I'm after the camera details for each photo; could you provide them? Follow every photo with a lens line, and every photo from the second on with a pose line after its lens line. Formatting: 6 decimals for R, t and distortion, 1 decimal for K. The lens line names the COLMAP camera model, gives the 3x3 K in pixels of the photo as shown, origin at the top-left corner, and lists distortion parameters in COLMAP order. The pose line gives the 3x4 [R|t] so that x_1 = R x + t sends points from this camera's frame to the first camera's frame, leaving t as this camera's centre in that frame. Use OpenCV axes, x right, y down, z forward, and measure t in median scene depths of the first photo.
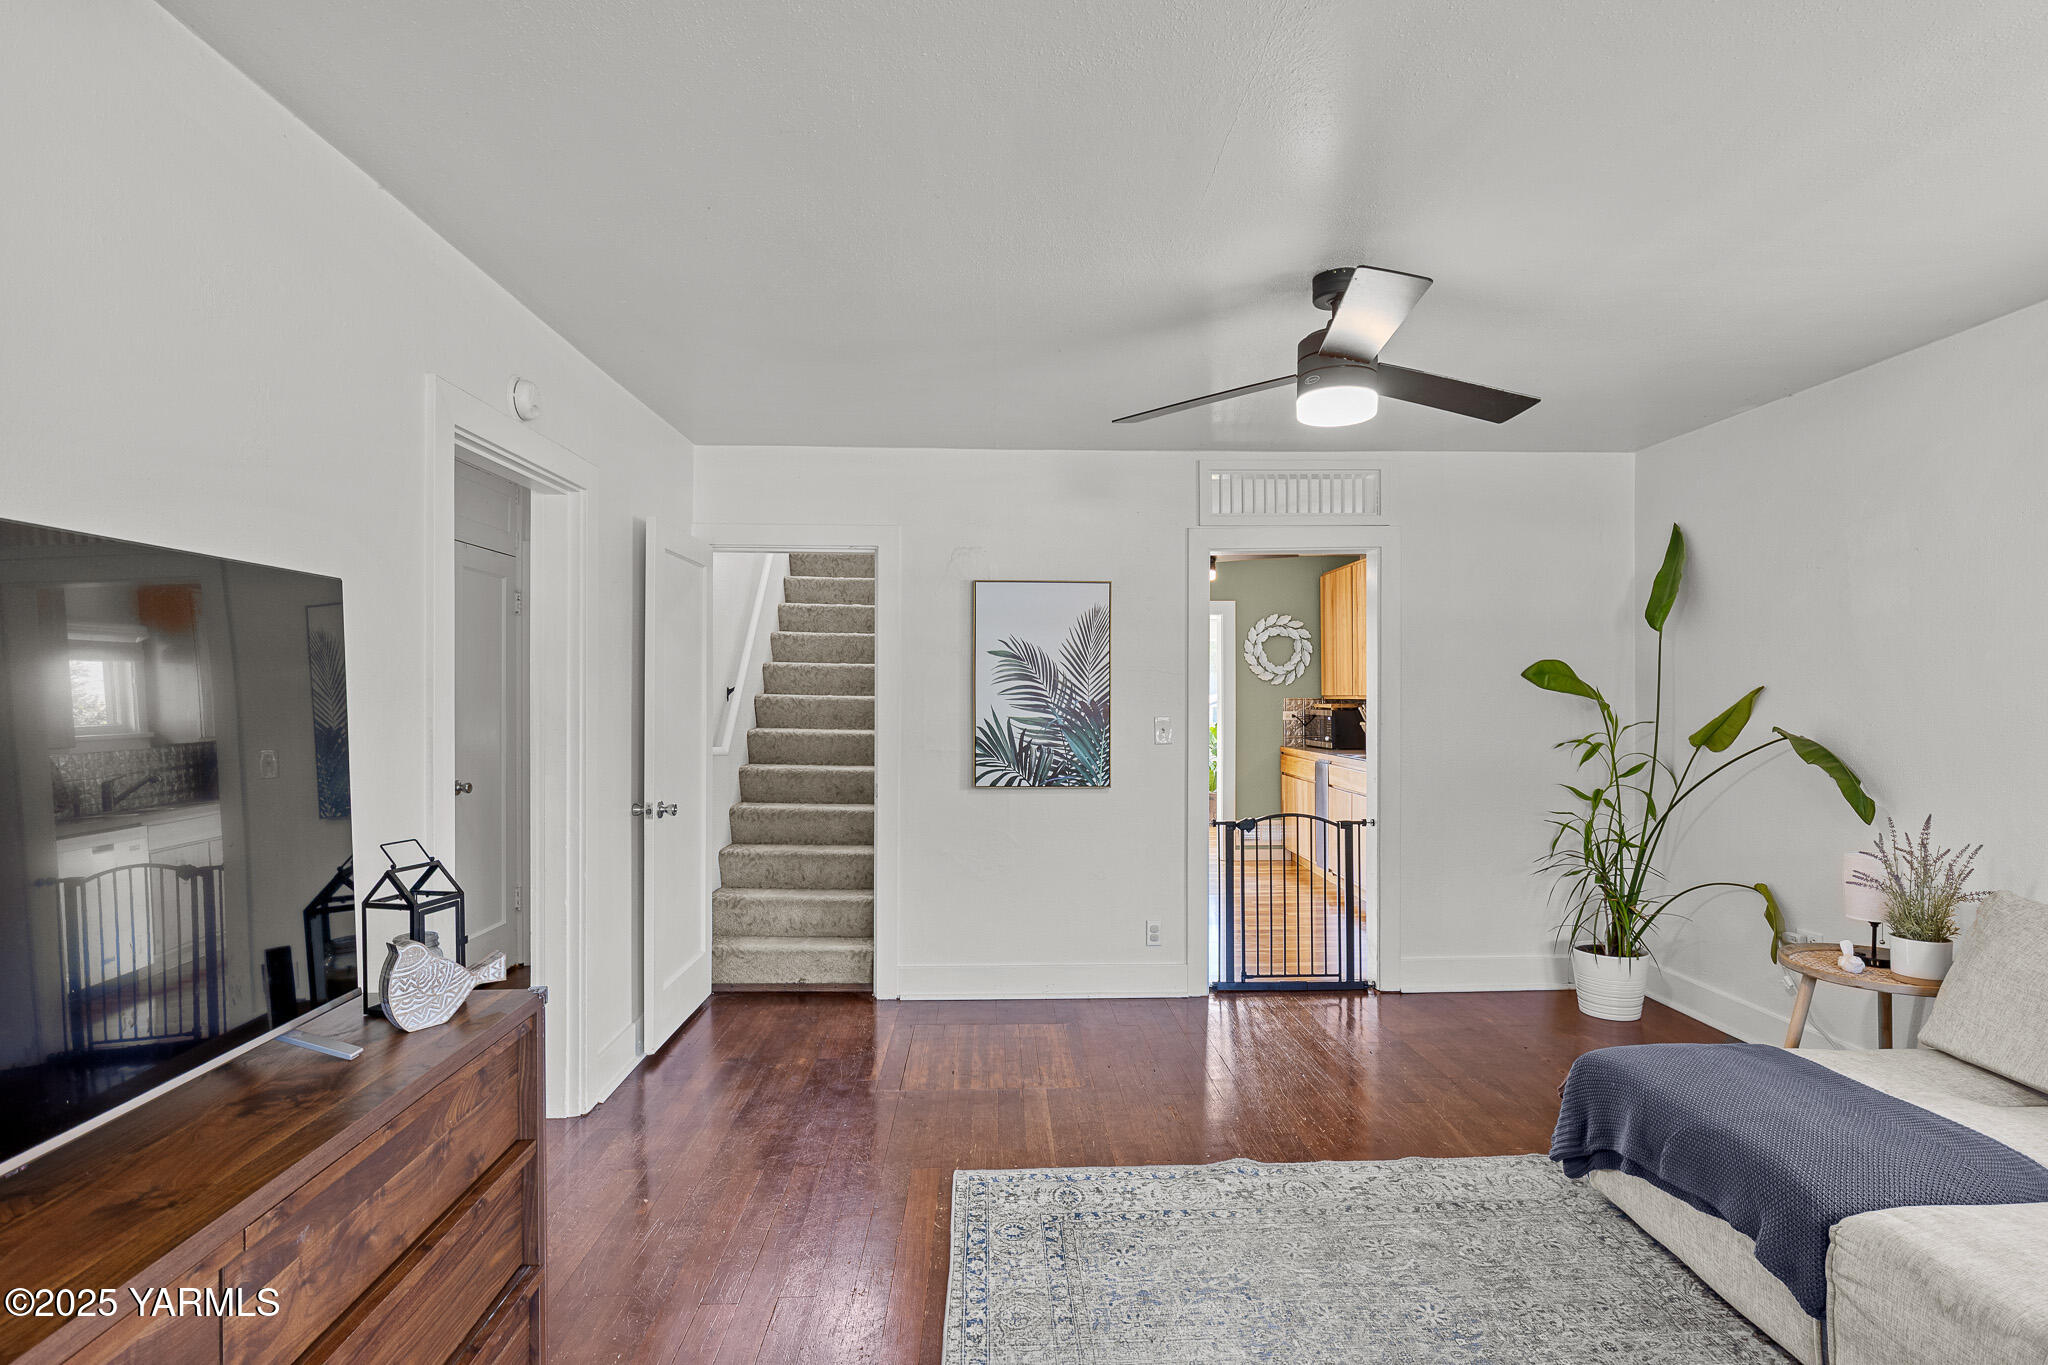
lens RADIAL K [[998.0, 0, 1030.8], [0, 998.0, 693.1], [0, 0, 1]] dist [-0.003497, -0.000675]
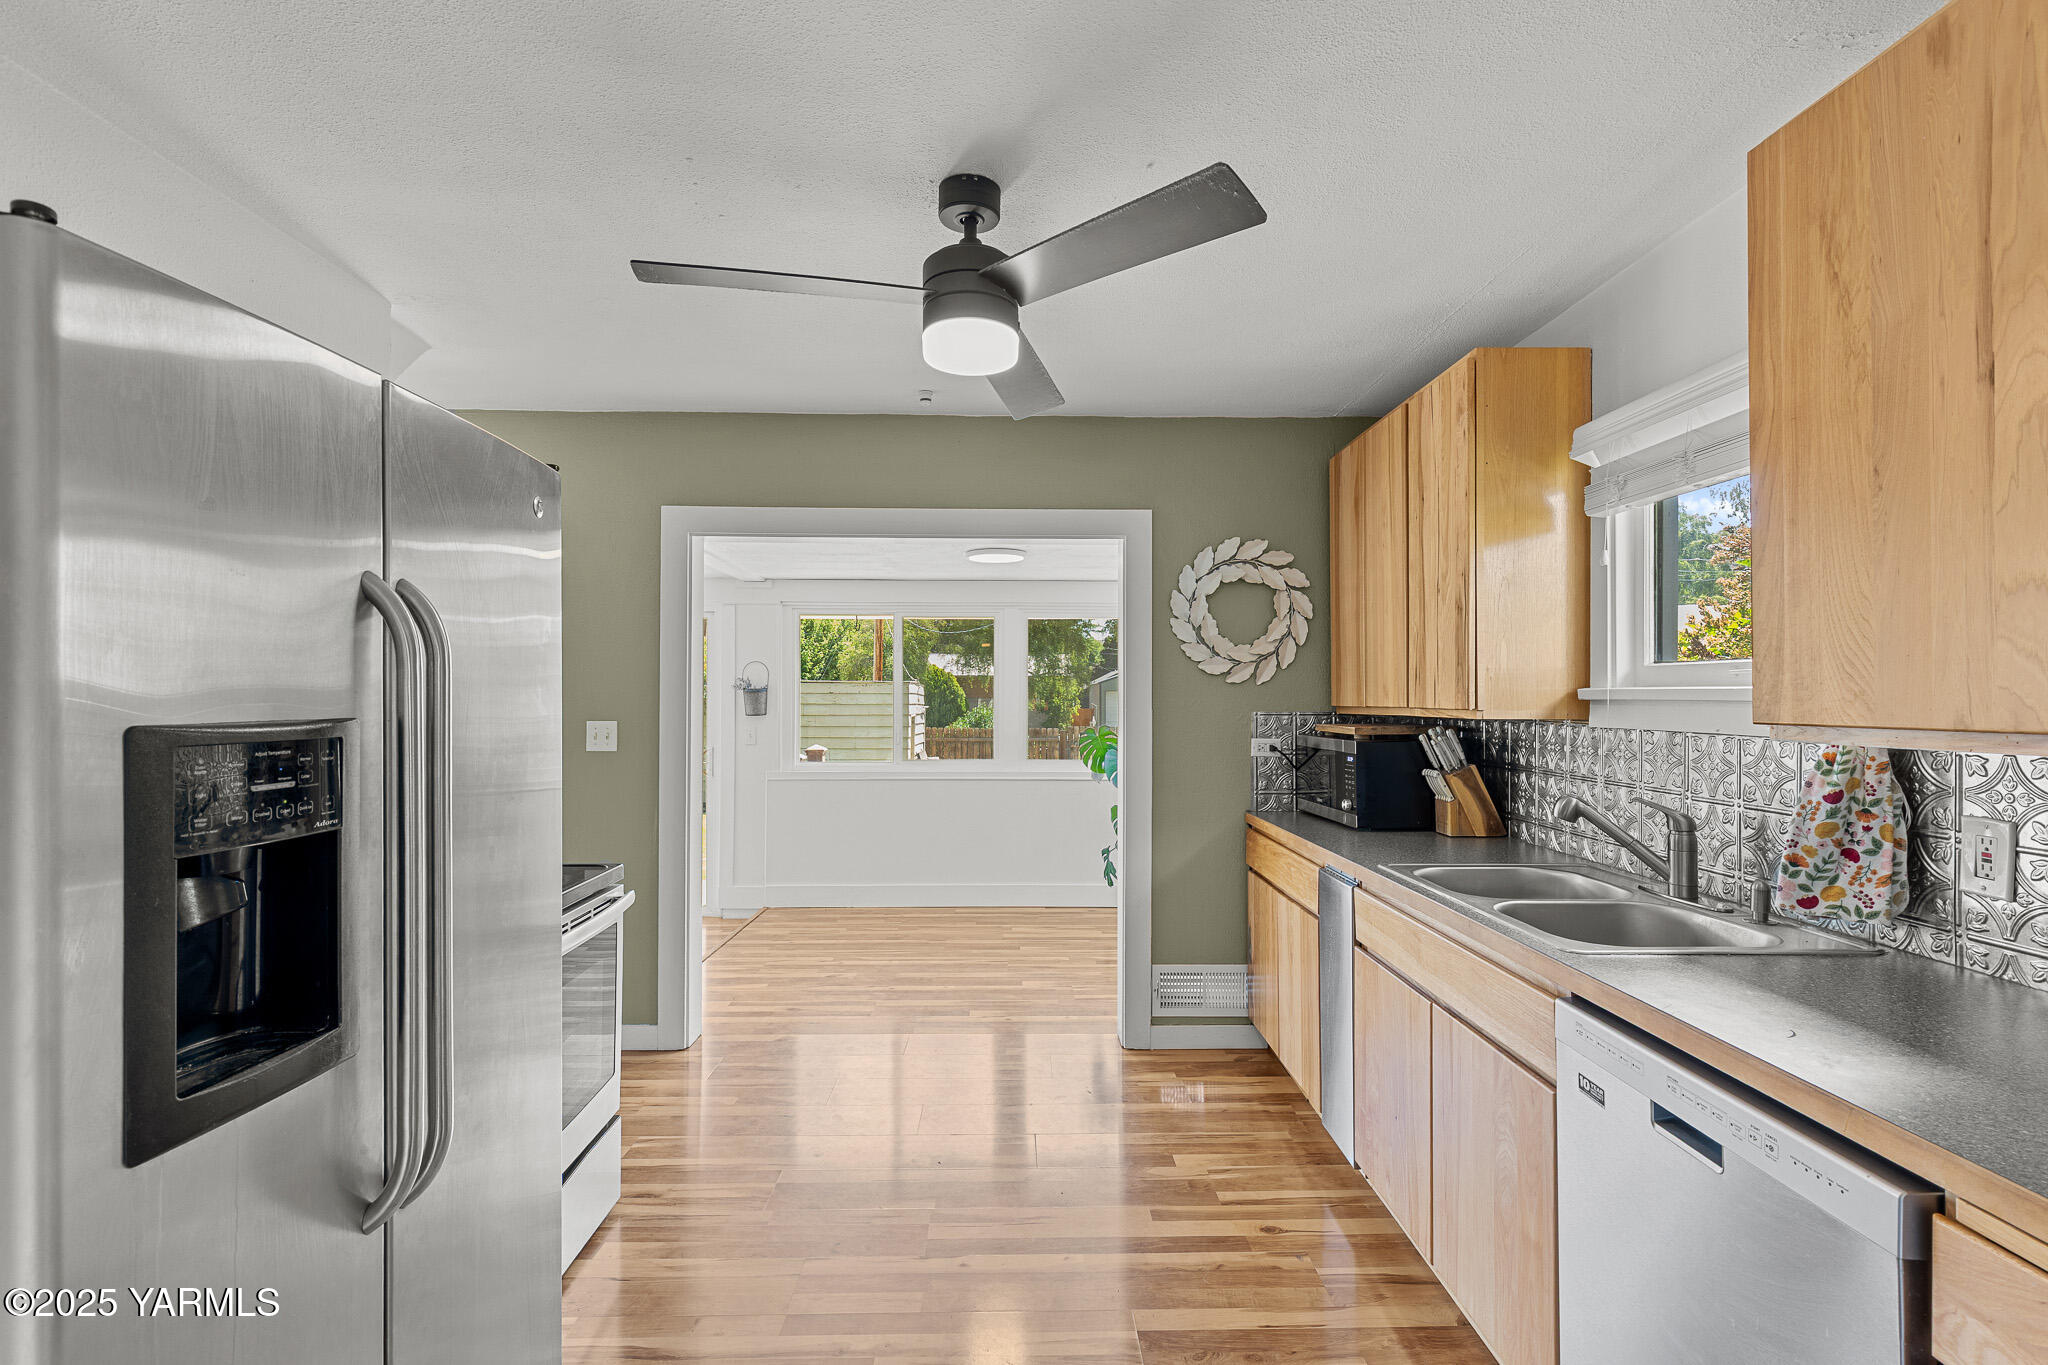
lens RADIAL K [[928.4, 0, 1029.9], [0, 928.4, 684.3], [0, 0, 1]] dist [0.007376, -0.000800]
pose [[0.999814, 0.004881, -0.018638, 0.279053], [-0.005133, 0.999896, -0.013478, -0.002756], [0.018570, 0.013571, 0.999735, 0.993544]]
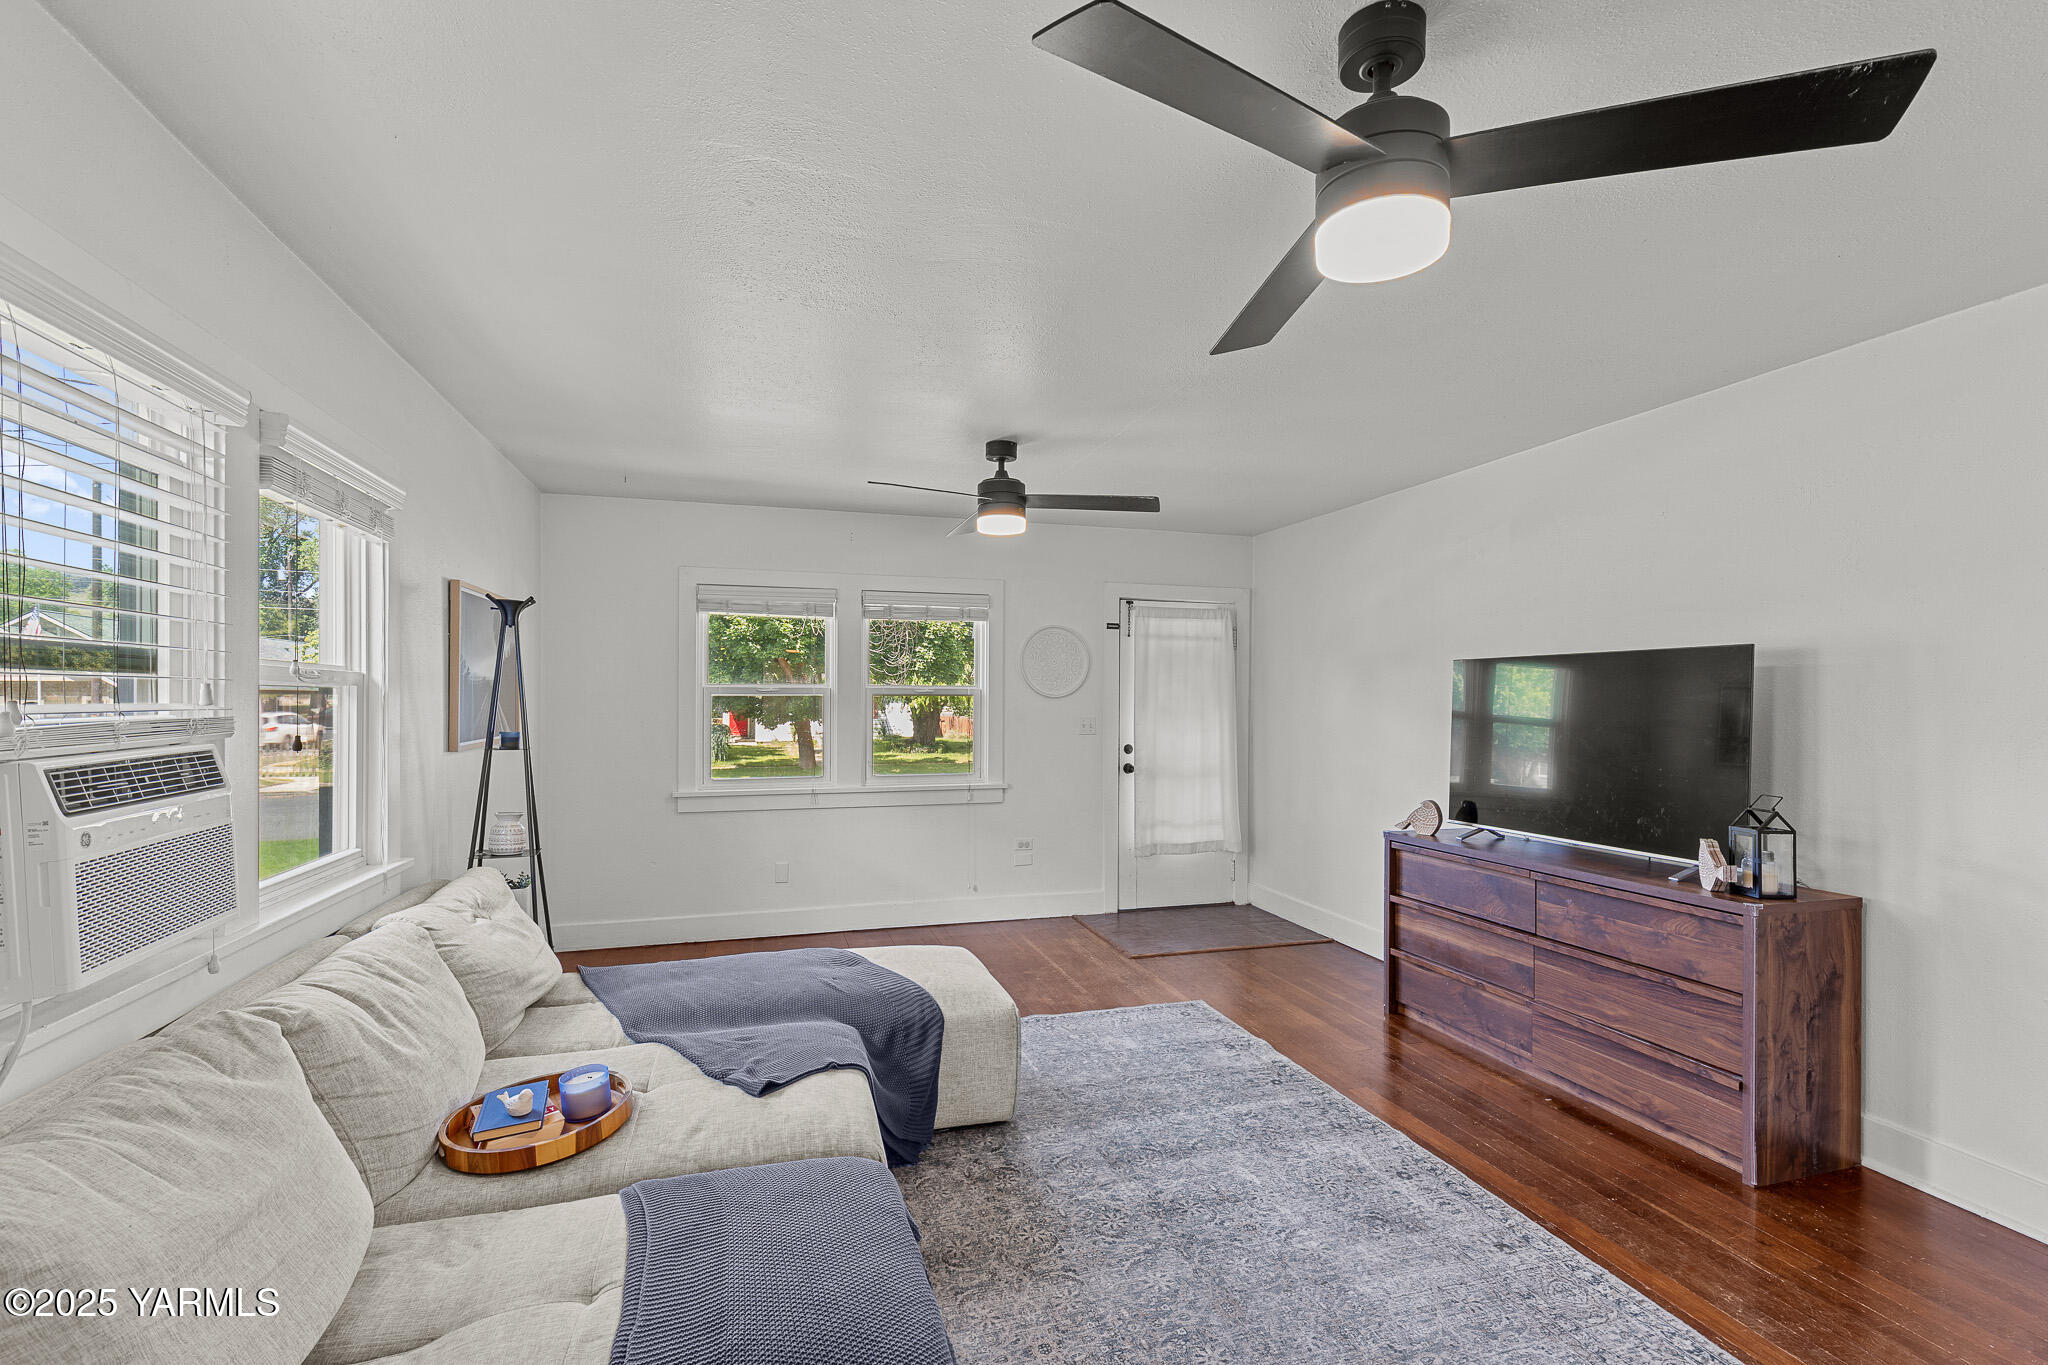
lens RADIAL K [[928.4, 0, 1027.6], [0, 928.4, 692.1], [0, 0, 1]] dist [0.007376, -0.000800]
pose [[-0.968146, -0.007973, -0.250258, 0.391533], [-0.006963, 0.999964, -0.004921, -0.003330], [0.250288, -0.003022, -0.968167, 0.891092]]
